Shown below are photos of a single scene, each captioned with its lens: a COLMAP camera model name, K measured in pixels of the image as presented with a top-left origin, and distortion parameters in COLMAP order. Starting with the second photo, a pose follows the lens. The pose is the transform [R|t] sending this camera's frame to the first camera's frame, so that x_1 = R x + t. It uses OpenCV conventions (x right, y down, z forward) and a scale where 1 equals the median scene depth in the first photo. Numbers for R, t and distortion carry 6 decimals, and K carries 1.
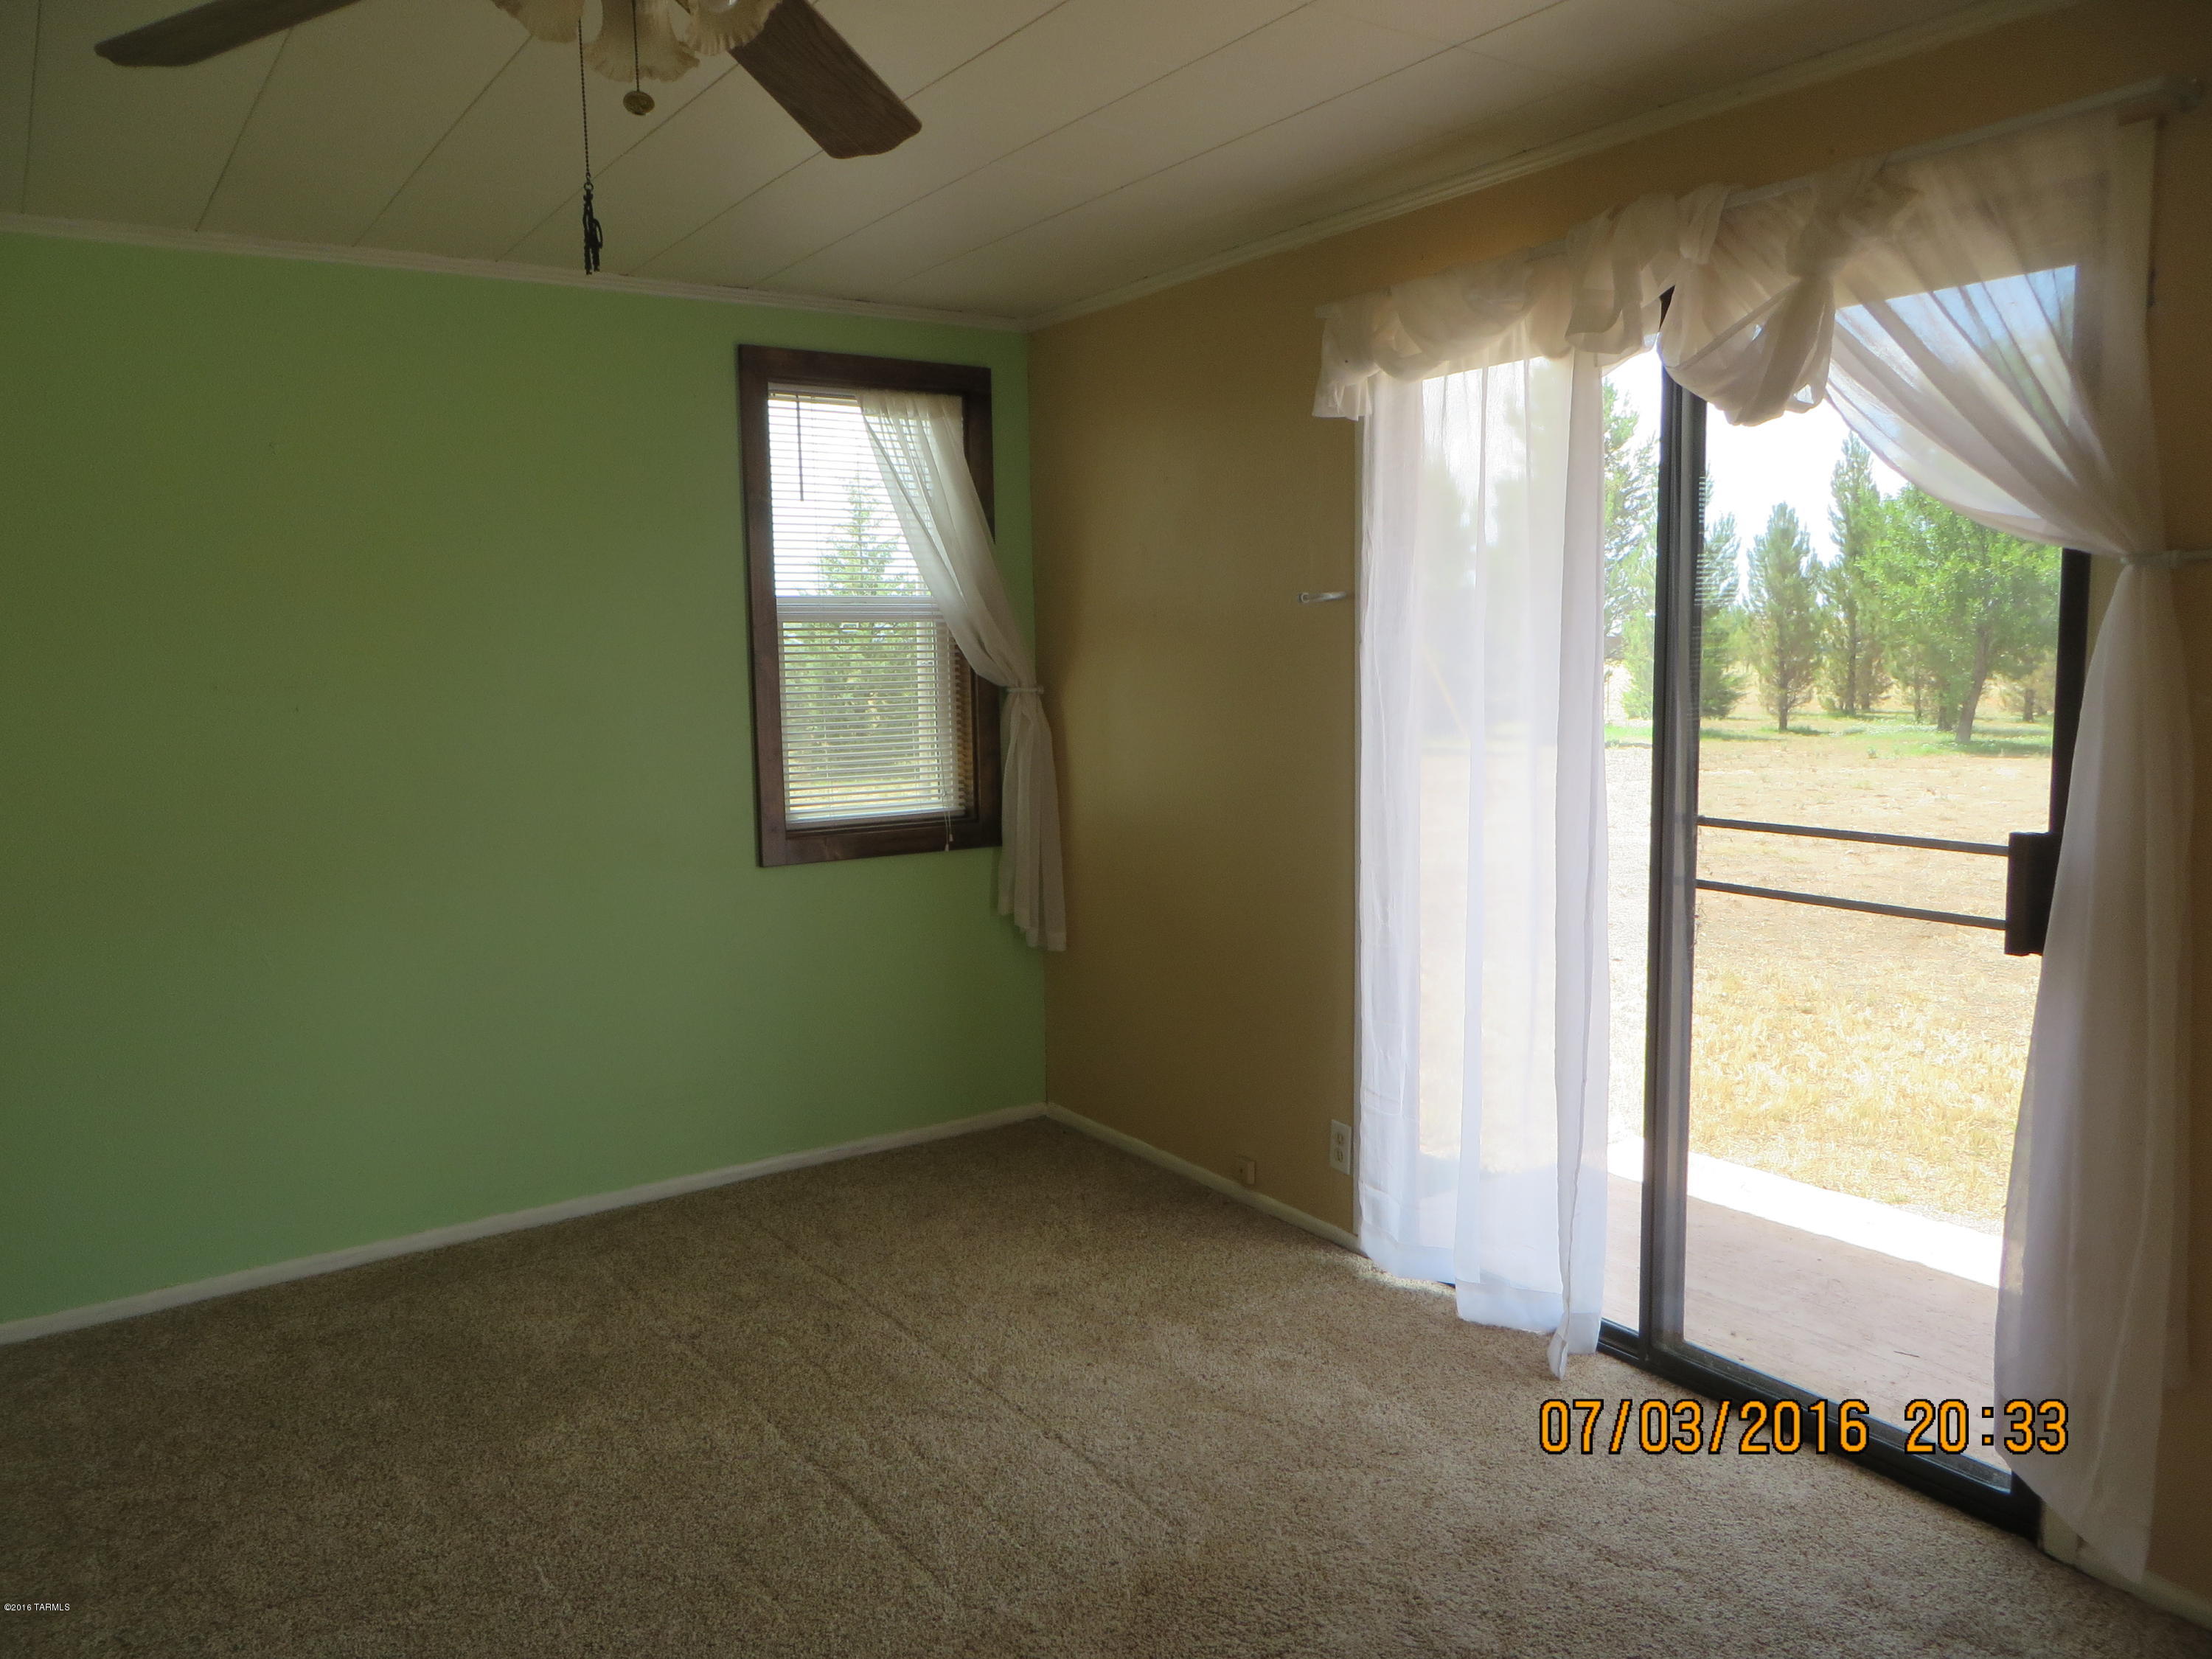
lens RADIAL K [[1672.8, 0, 1114.7], [0, 1672.8, 824.6], [0, 0, 1]] dist [-0.014656, 0.008530]
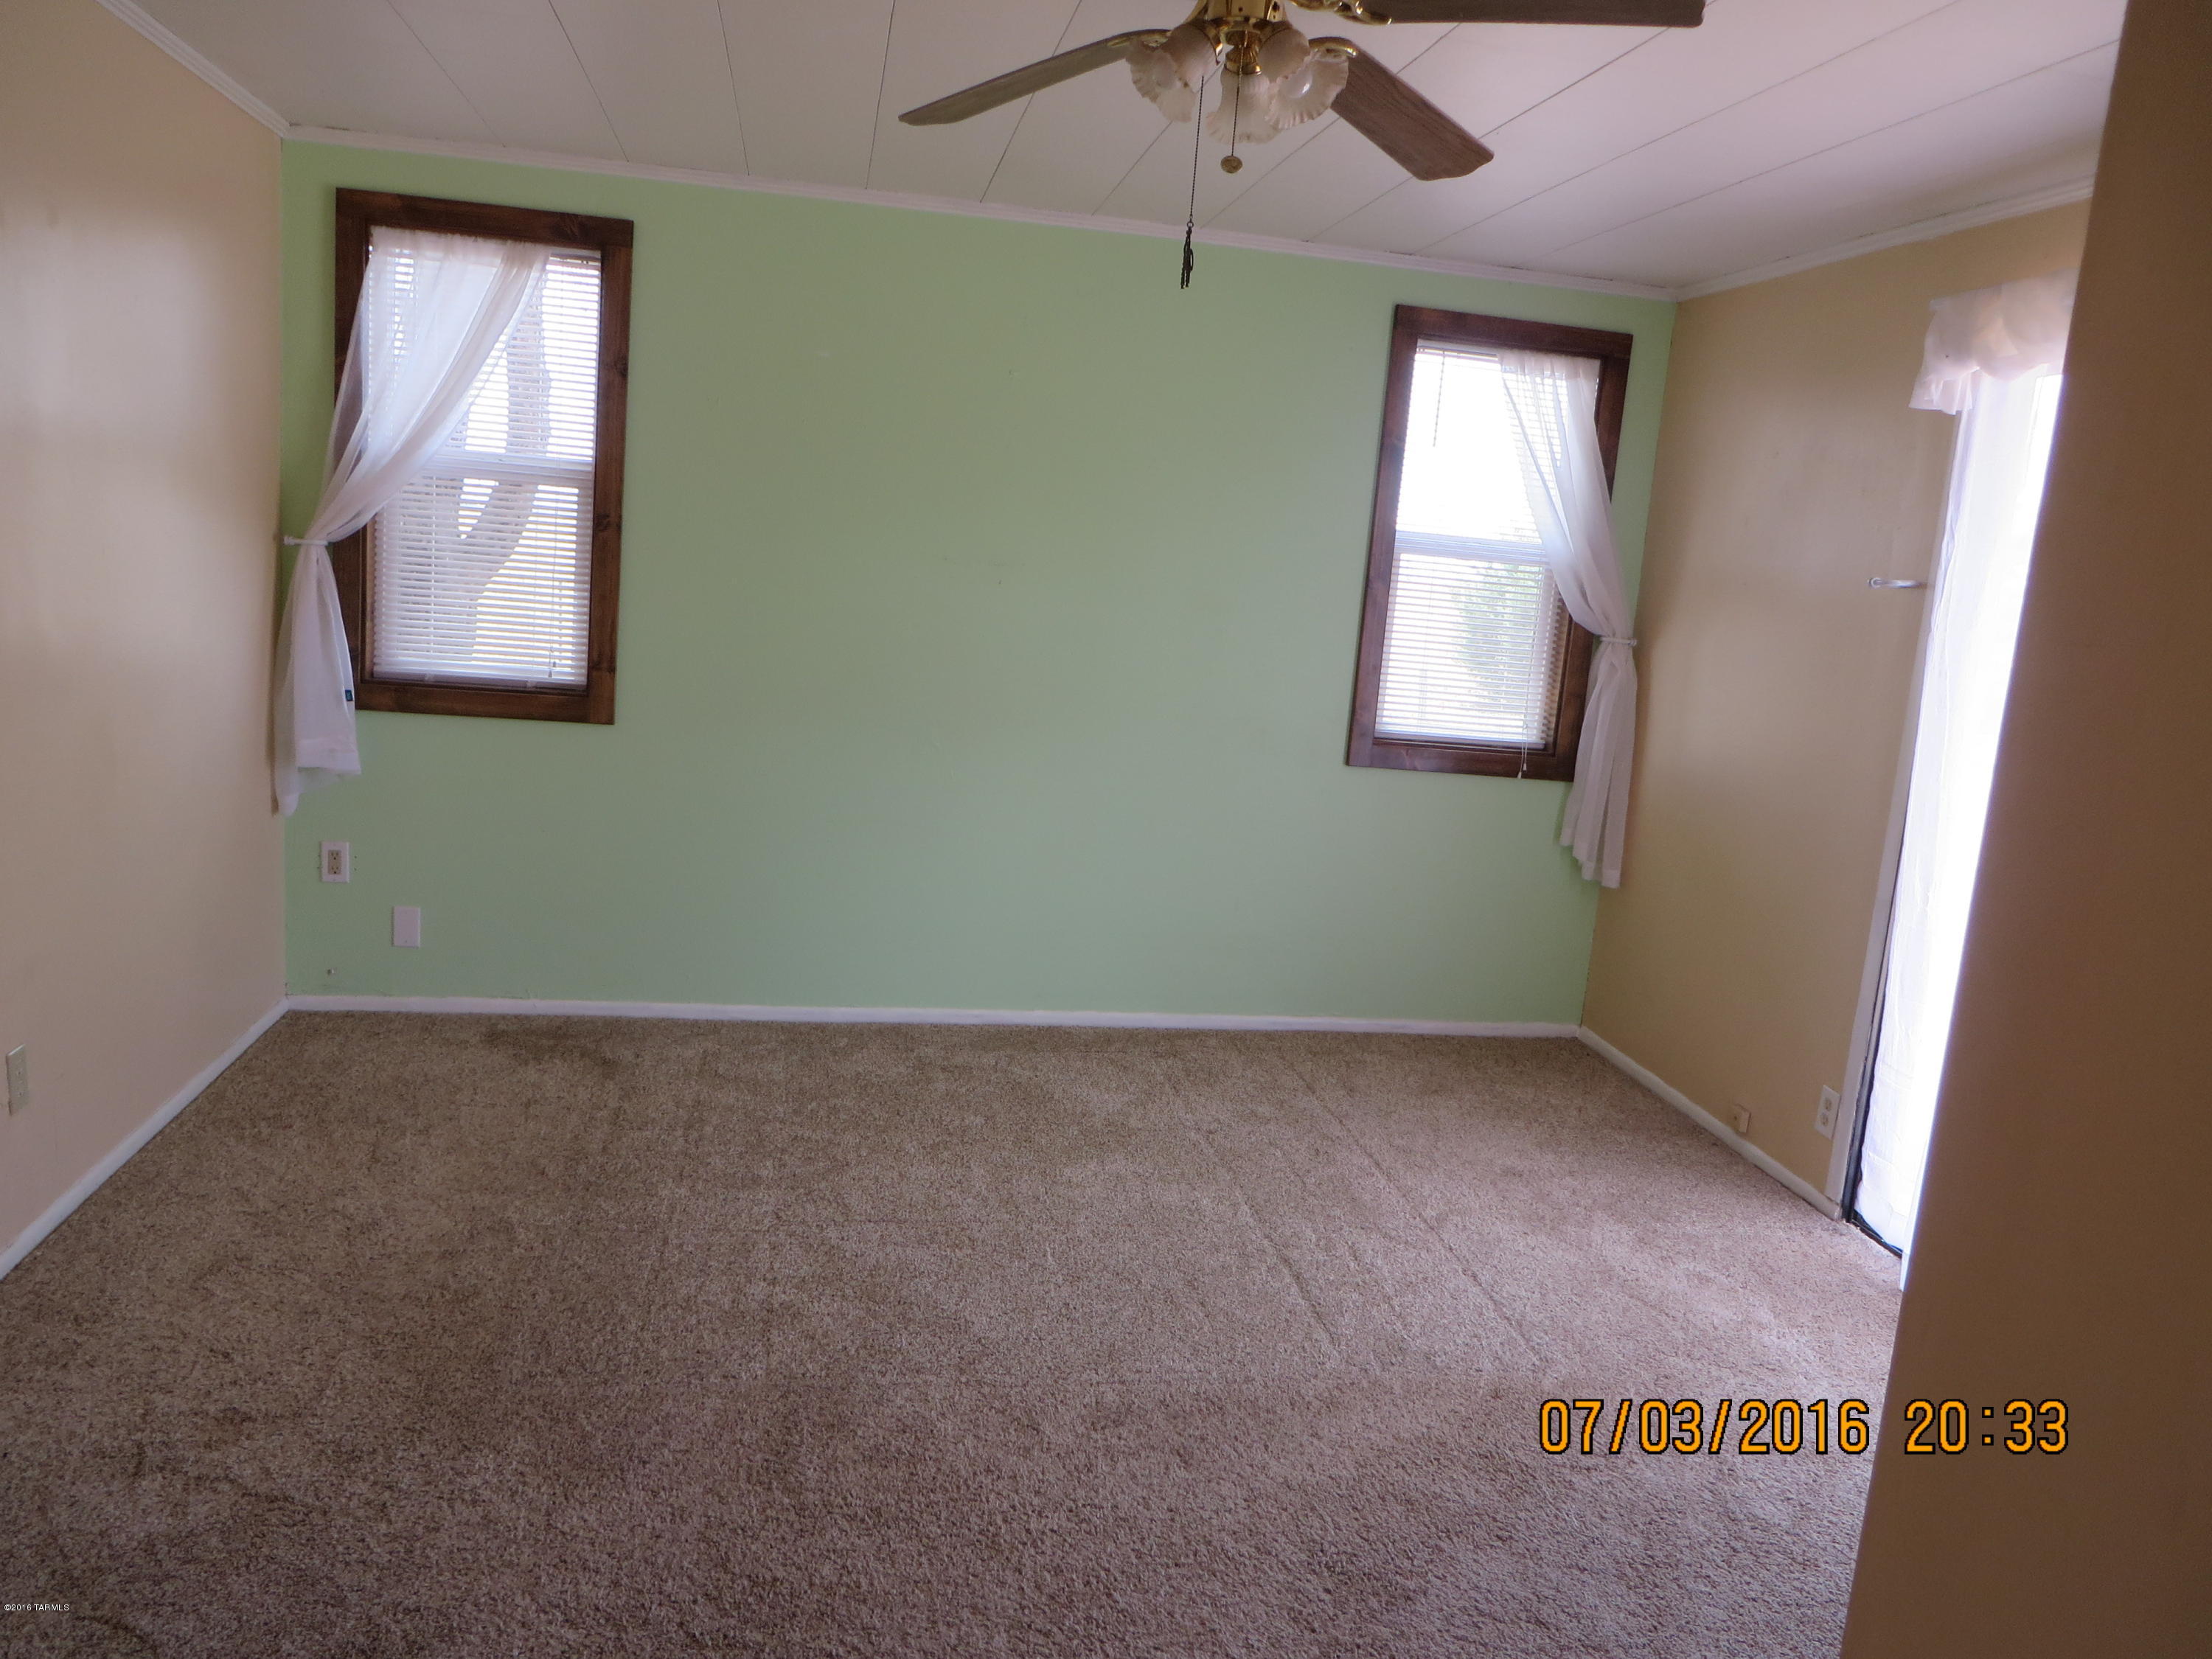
lens RADIAL K [[1672.8, 0, 1110.1], [0, 1672.8, 830.7], [0, 0, 1]] dist [-0.014656, 0.008530]
pose [[0.905407, 0.165526, -0.390946, 0.118387], [-0.146889, 0.986125, 0.077338, 0.005888], [0.398324, -0.012597, 0.917158, -0.141298]]
